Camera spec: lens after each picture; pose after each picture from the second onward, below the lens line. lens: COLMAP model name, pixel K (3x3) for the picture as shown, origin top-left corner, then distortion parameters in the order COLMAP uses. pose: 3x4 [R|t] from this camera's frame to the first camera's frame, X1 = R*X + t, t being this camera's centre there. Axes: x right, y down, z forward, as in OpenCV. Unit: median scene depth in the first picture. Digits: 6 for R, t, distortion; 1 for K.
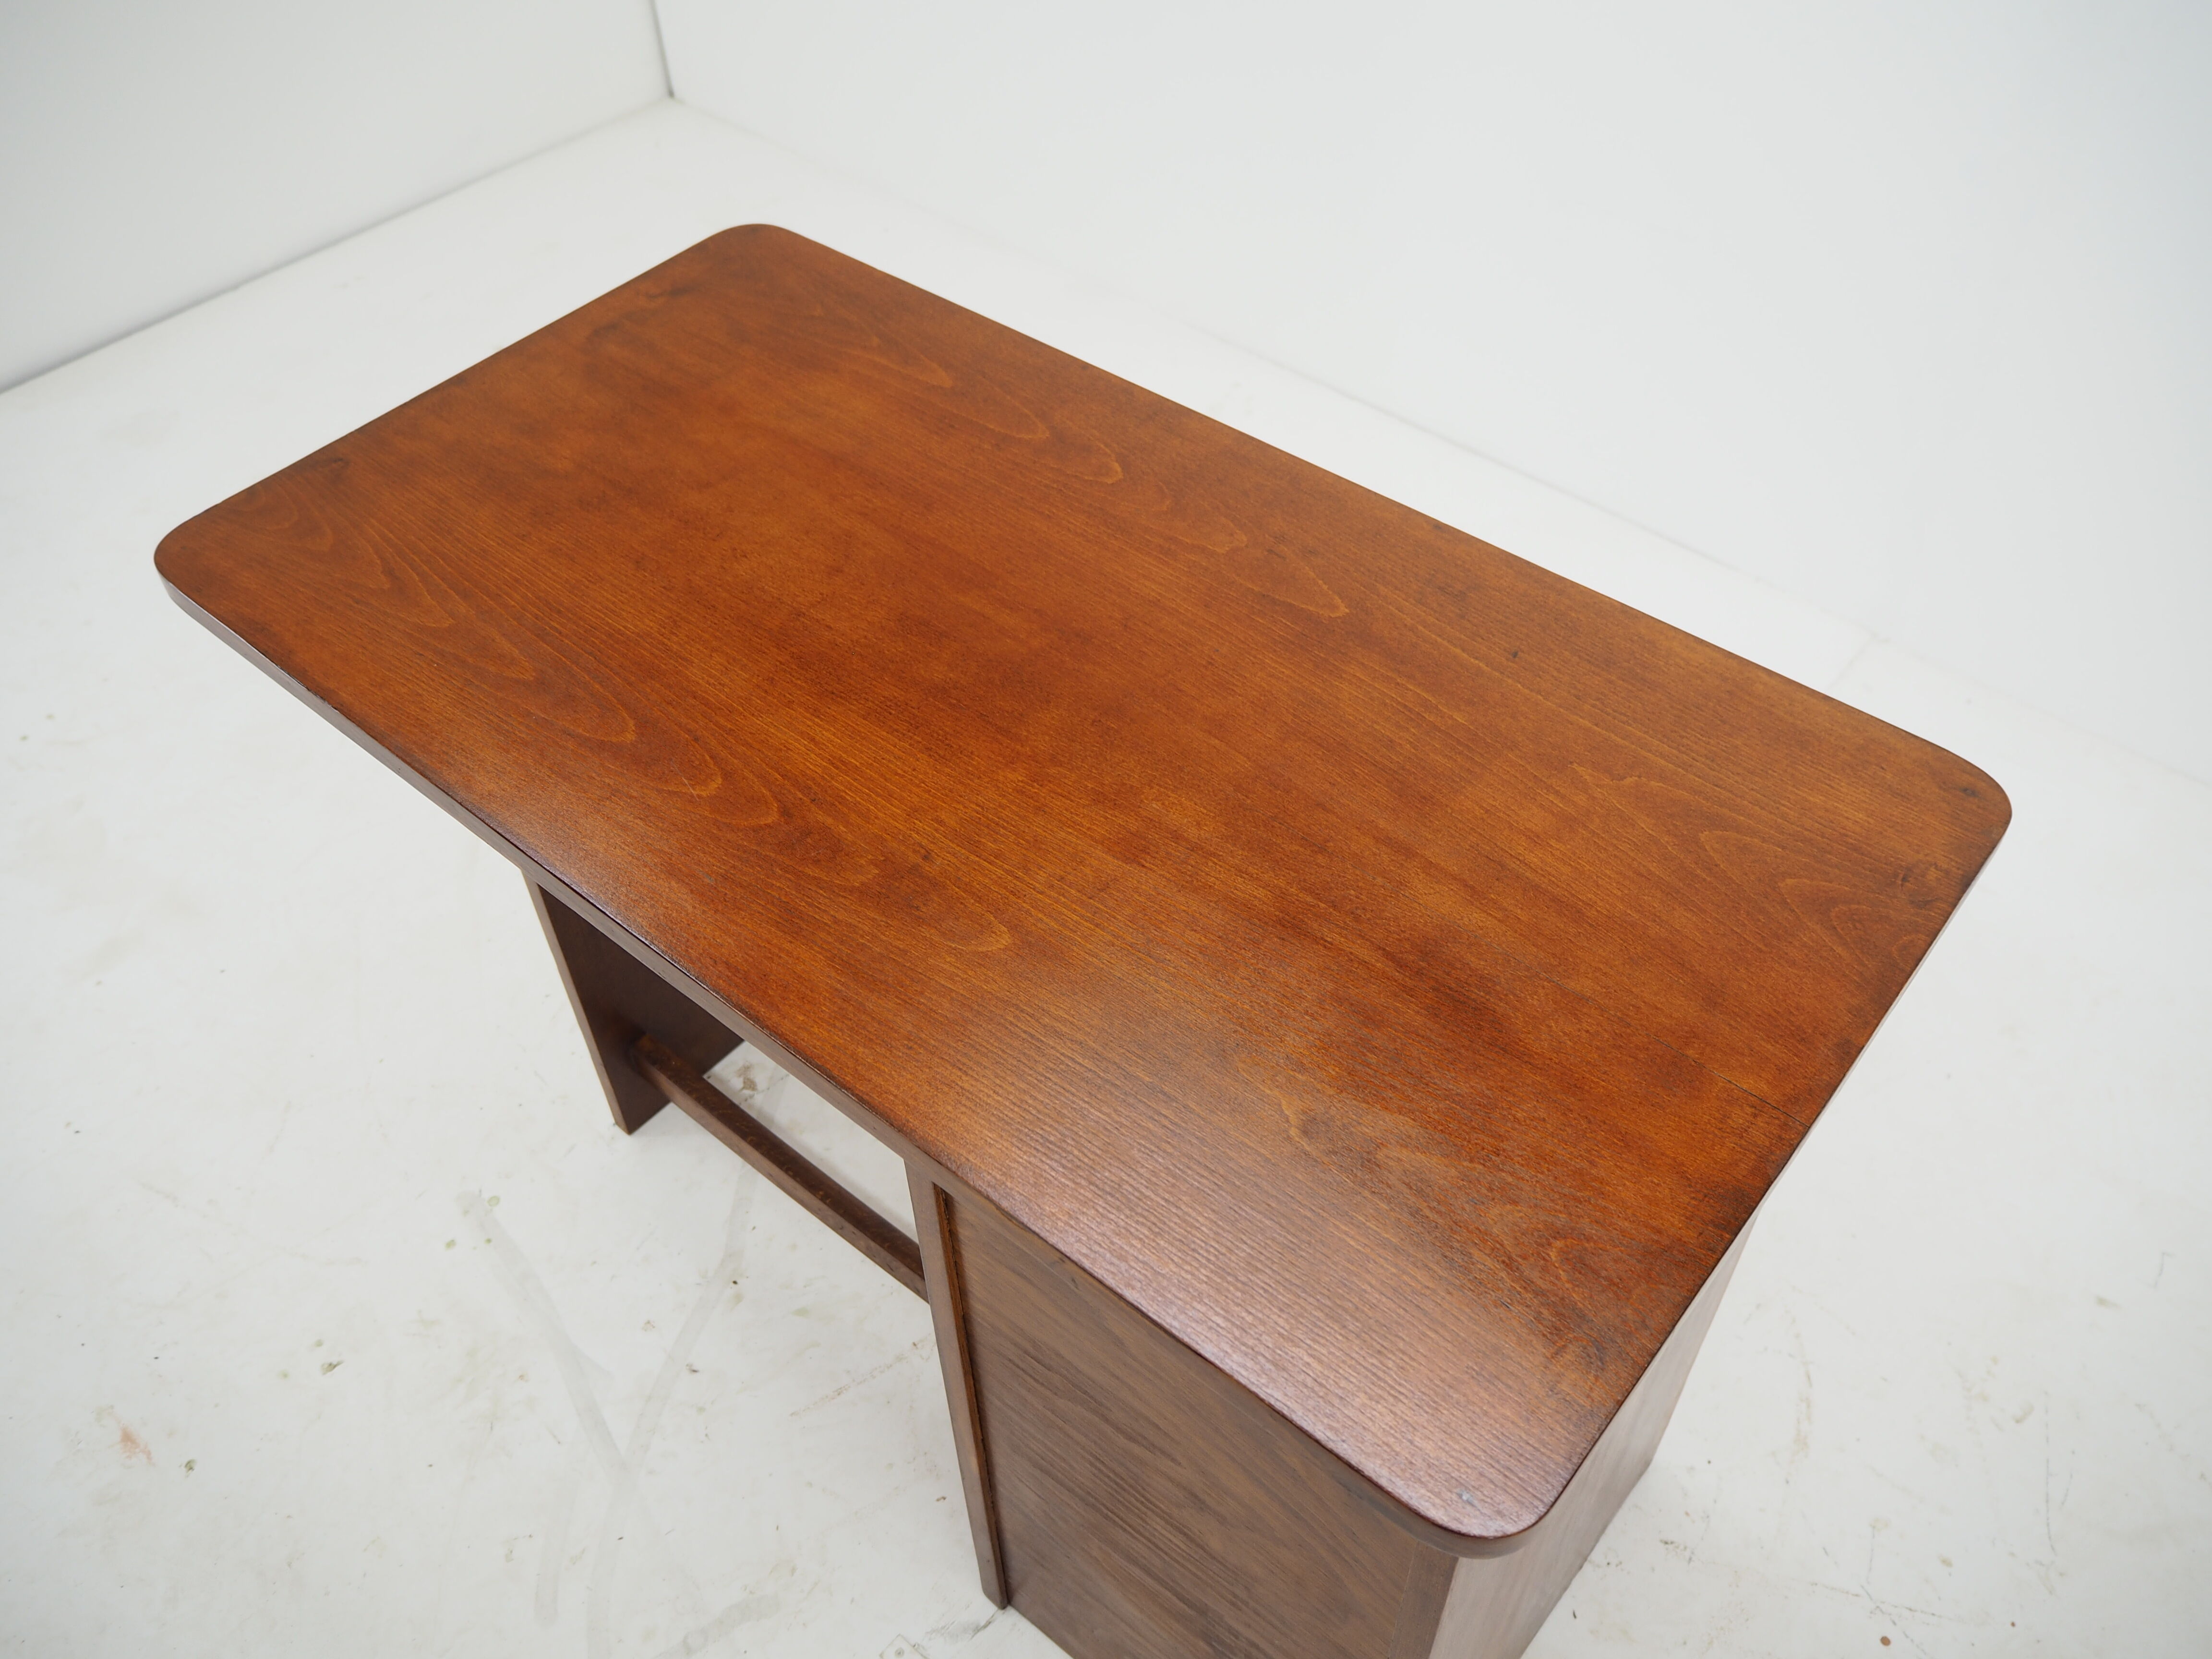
lens RADIAL K [[1860.5, 0, 1103.1], [0, 1860.5, 831.0], [0, 0, 1]] dist [-0.049694, 0.025015]
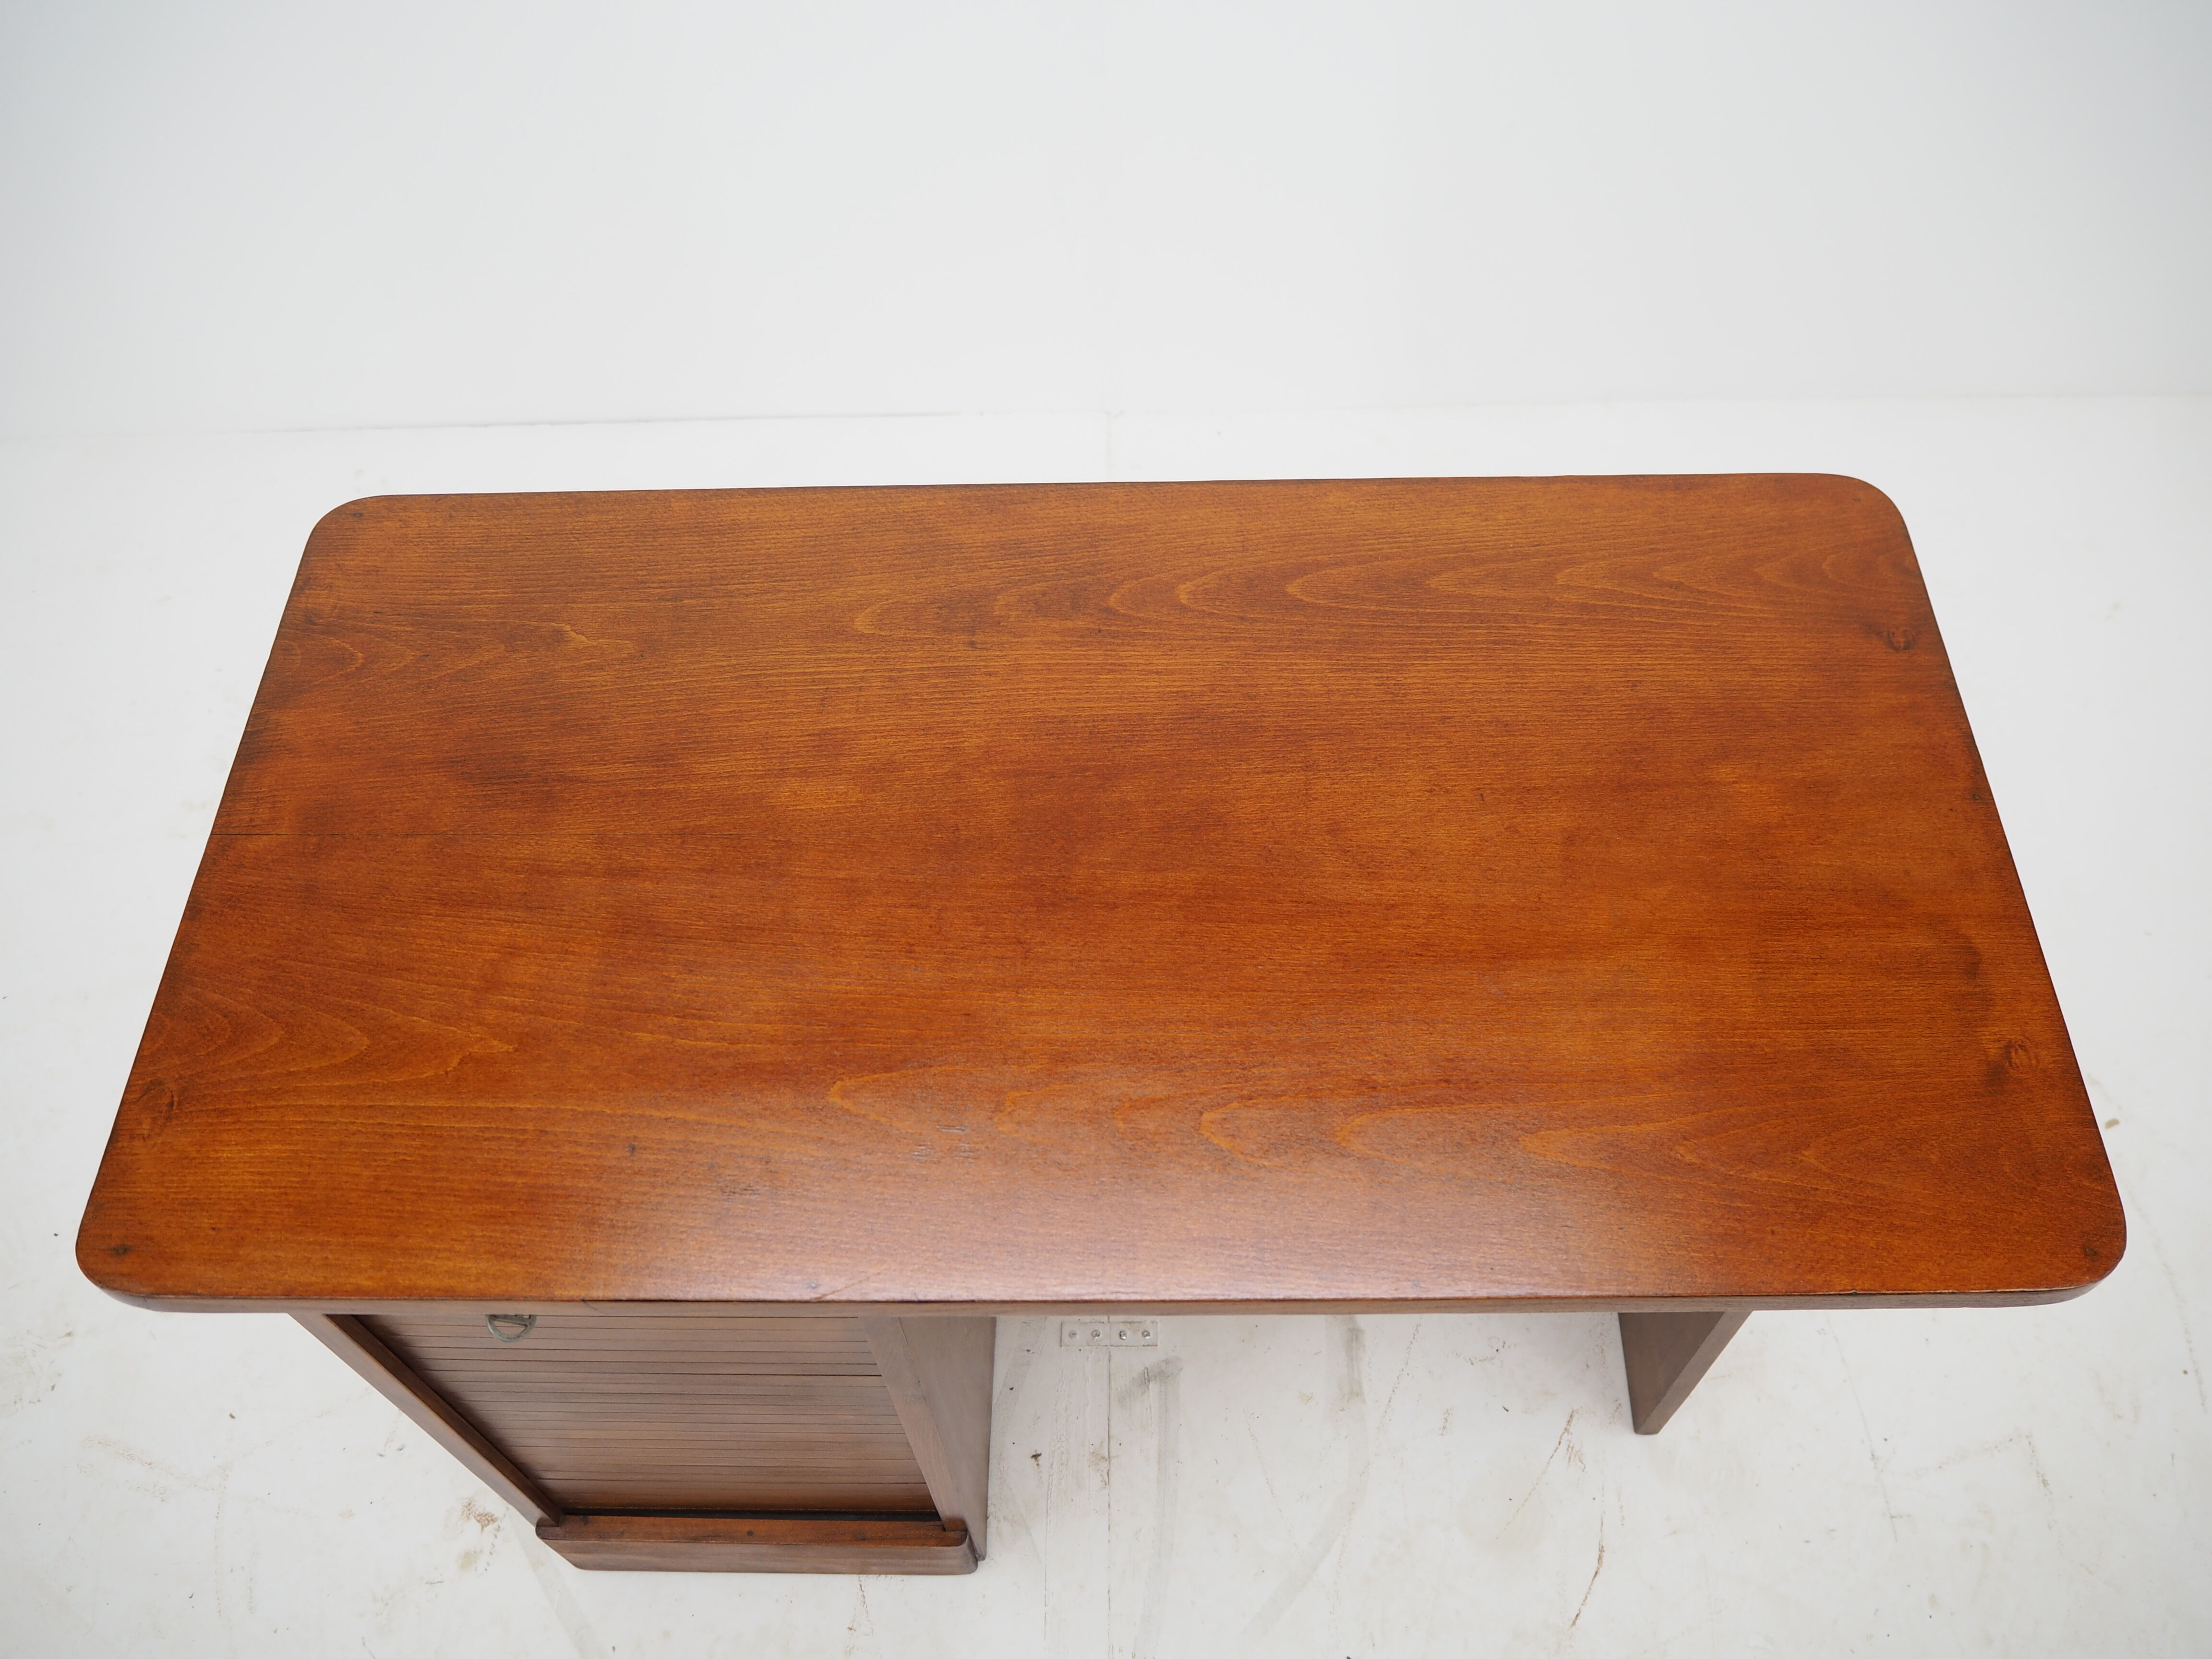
lens RADIAL K [[1860.5, 0, 1105.9], [0, 1860.5, 823.4], [0, 0, 1]] dist [-0.049694, 0.025015]
pose [[-0.770934, 0.550174, -0.320889, 0.262906], [-0.429584, -0.077193, 0.899722, -1.032857], [0.470233, 0.831475, 0.295856, 0.771136]]
